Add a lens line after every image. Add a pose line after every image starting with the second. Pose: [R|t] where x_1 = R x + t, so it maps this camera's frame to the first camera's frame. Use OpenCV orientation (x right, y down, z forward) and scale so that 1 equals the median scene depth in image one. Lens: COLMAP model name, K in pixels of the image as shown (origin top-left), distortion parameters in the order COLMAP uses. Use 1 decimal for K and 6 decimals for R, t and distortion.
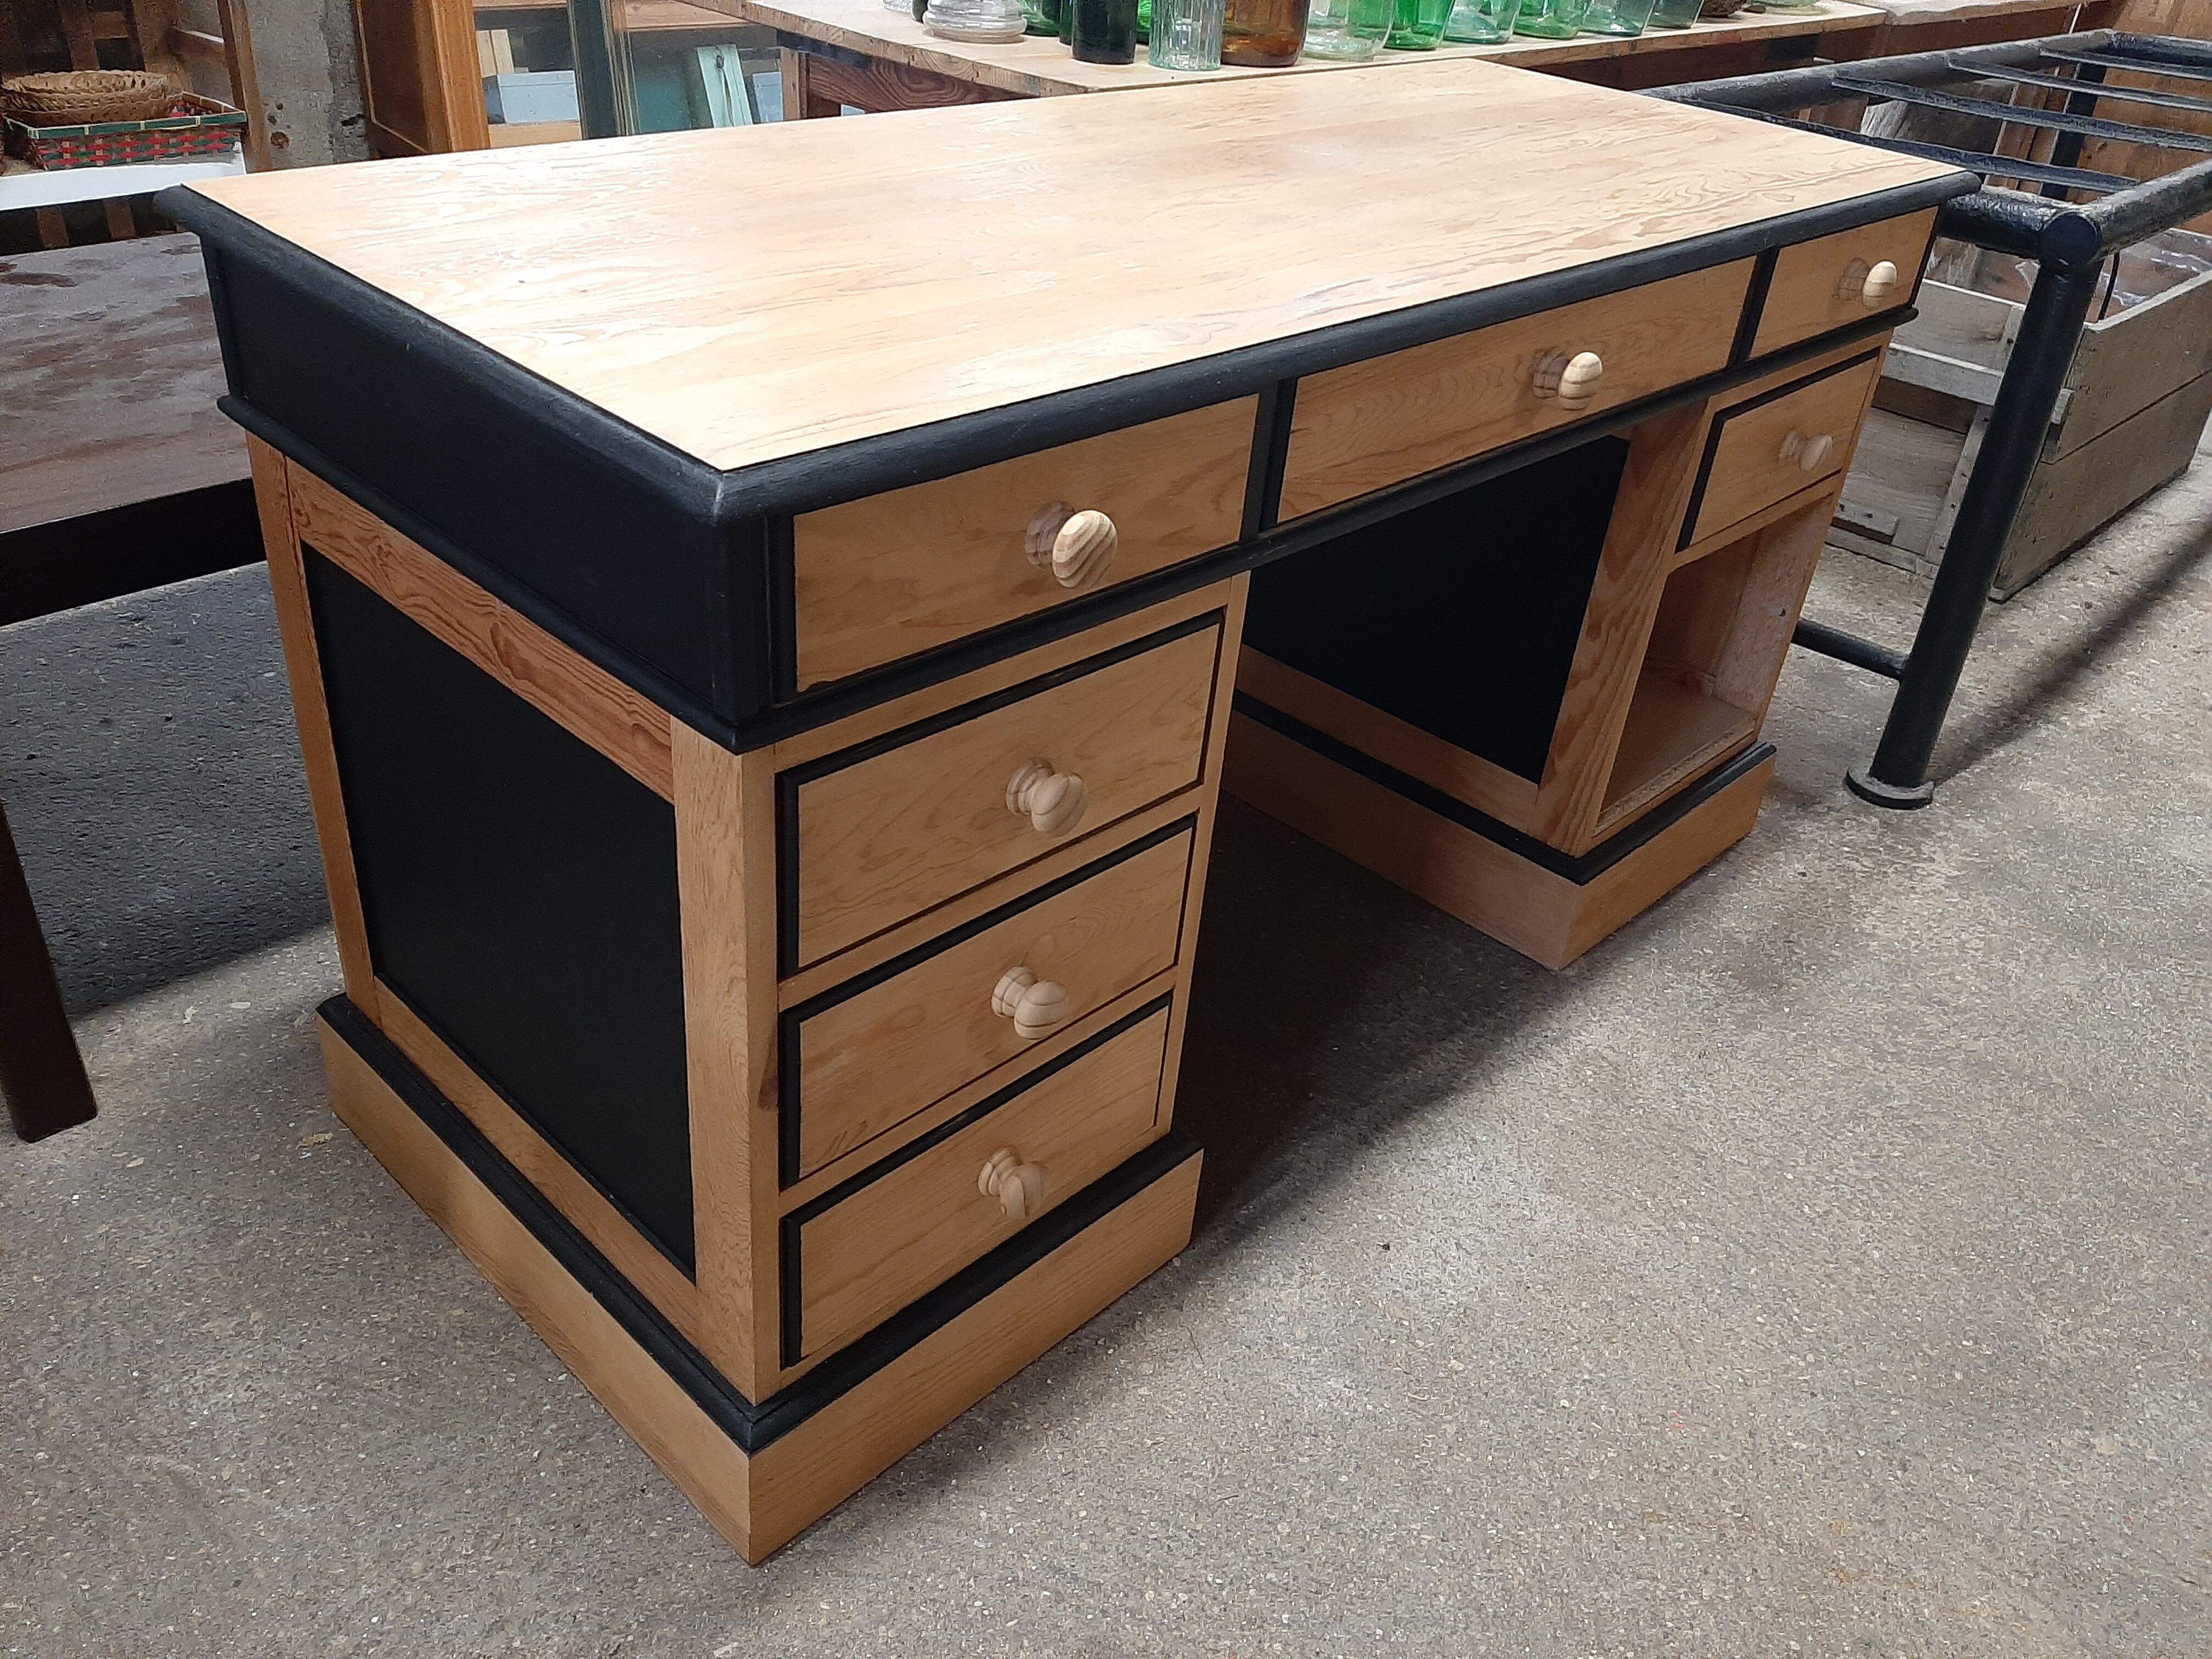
lens RADIAL K [[1718.6, 0, 1113.9], [0, 1718.6, 827.8], [0, 0, 1]] dist [0.077430, -0.160094]
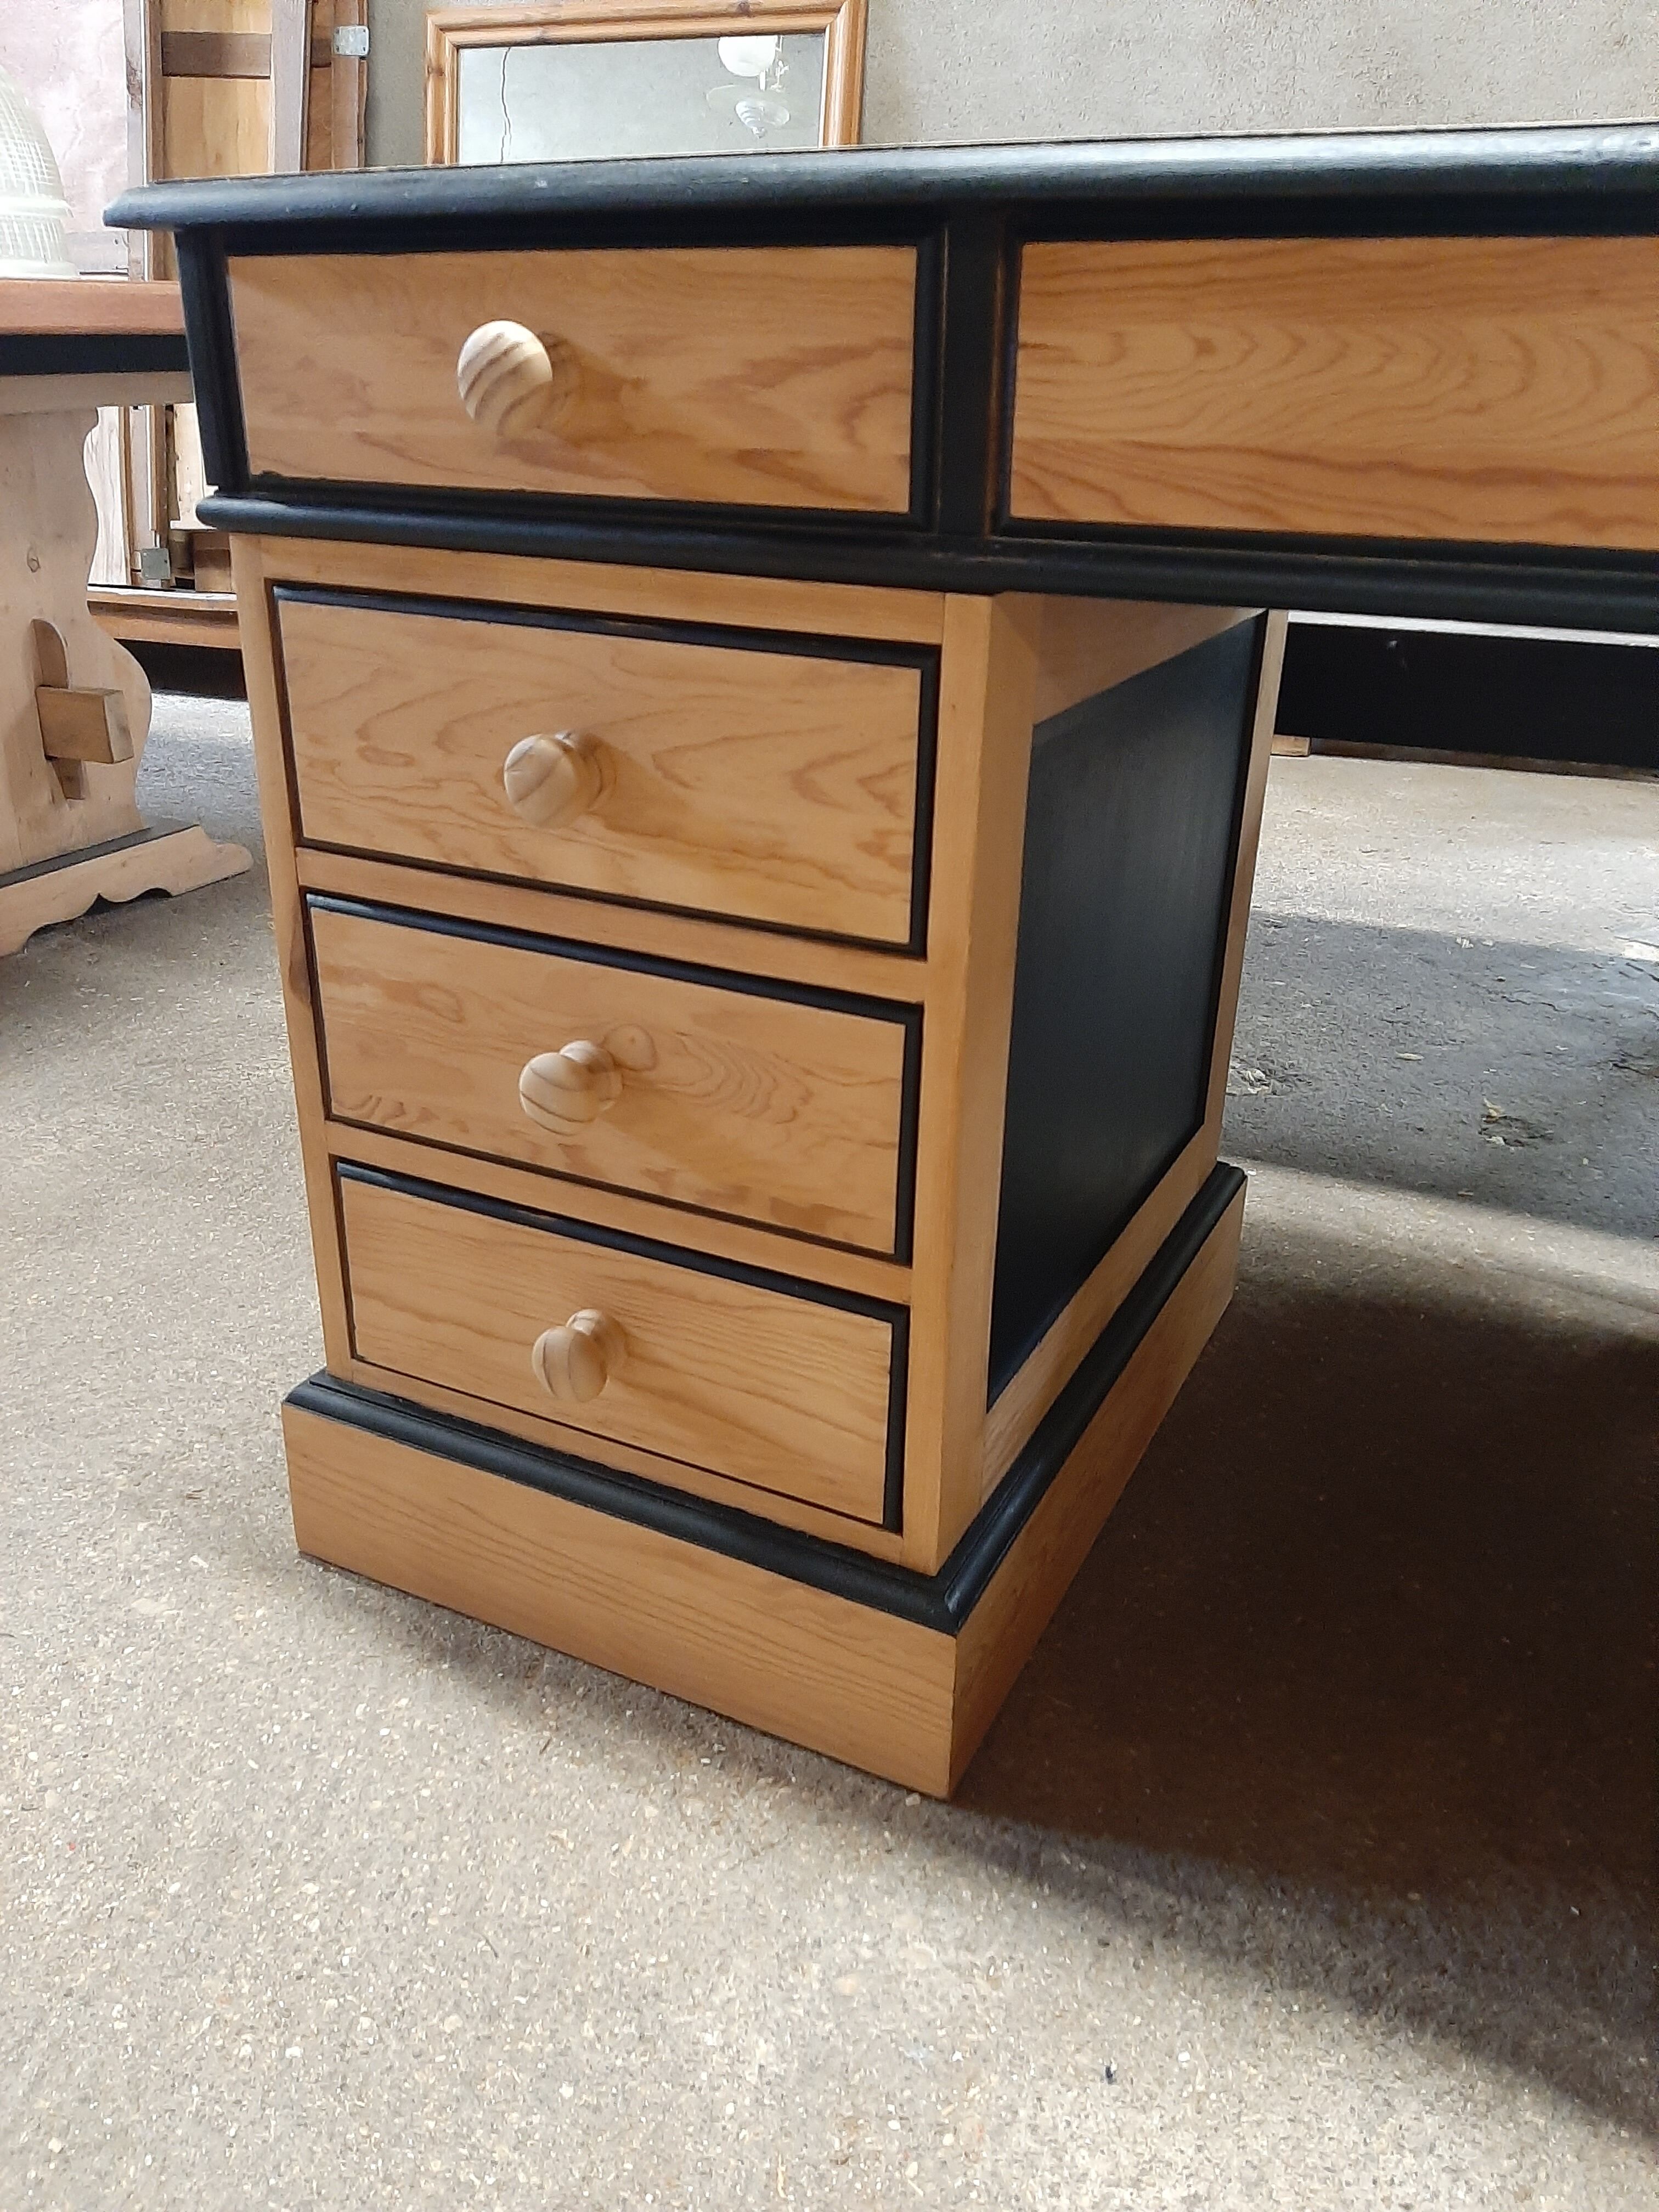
lens RADIAL K [[1738.1, 0, 827.2], [0, 1738.1, 1099.6], [0, 0, 1]] dist [0.070381, -0.149423]
pose [[0.296691, 0.309560, -0.903409, 0.550652], [-0.493661, 0.859518, 0.132395, -0.041705], [0.817480, 0.406697, 0.407829, 0.627483]]
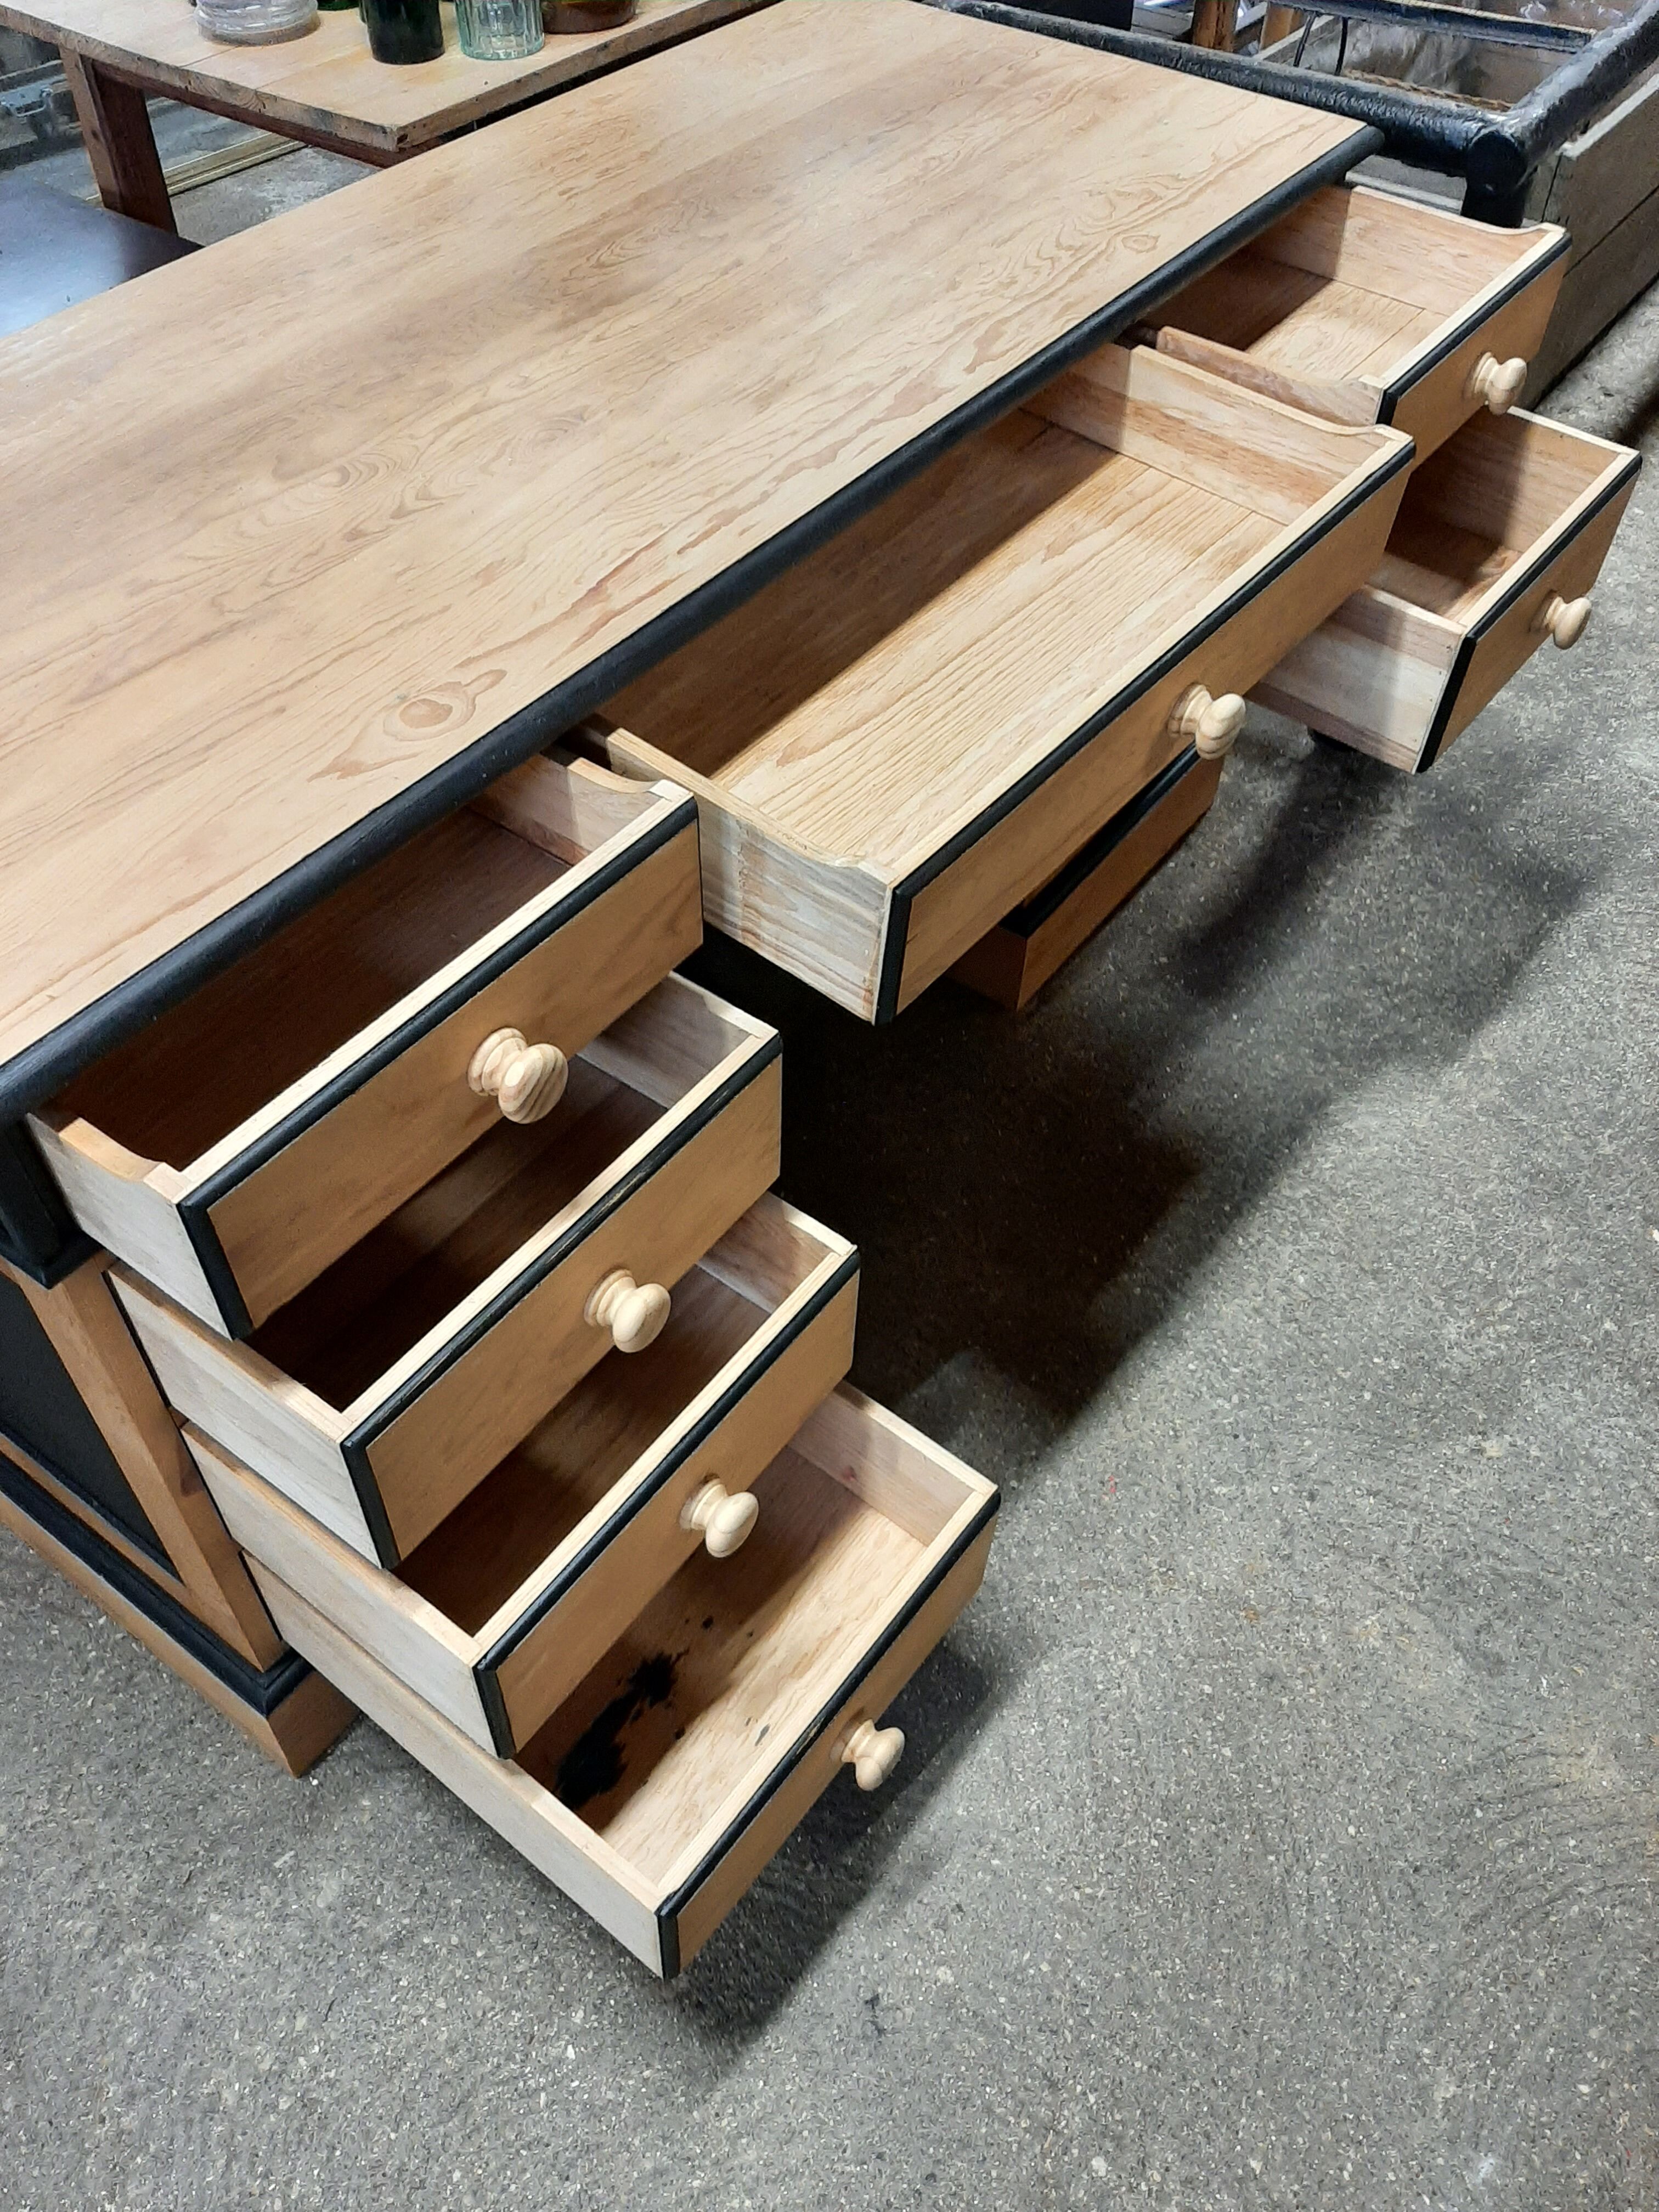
lens RADIAL K [[1738.1, 0, 827.2], [0, 1738.1, 1099.6], [0, 0, 1]] dist [0.070381, -0.149423]
pose [[0.989291, -0.141943, 0.033994, 0.133473], [0.125784, 0.947257, 0.294758, -0.243952], [-0.074040, -0.287326, 0.954967, 0.003577]]
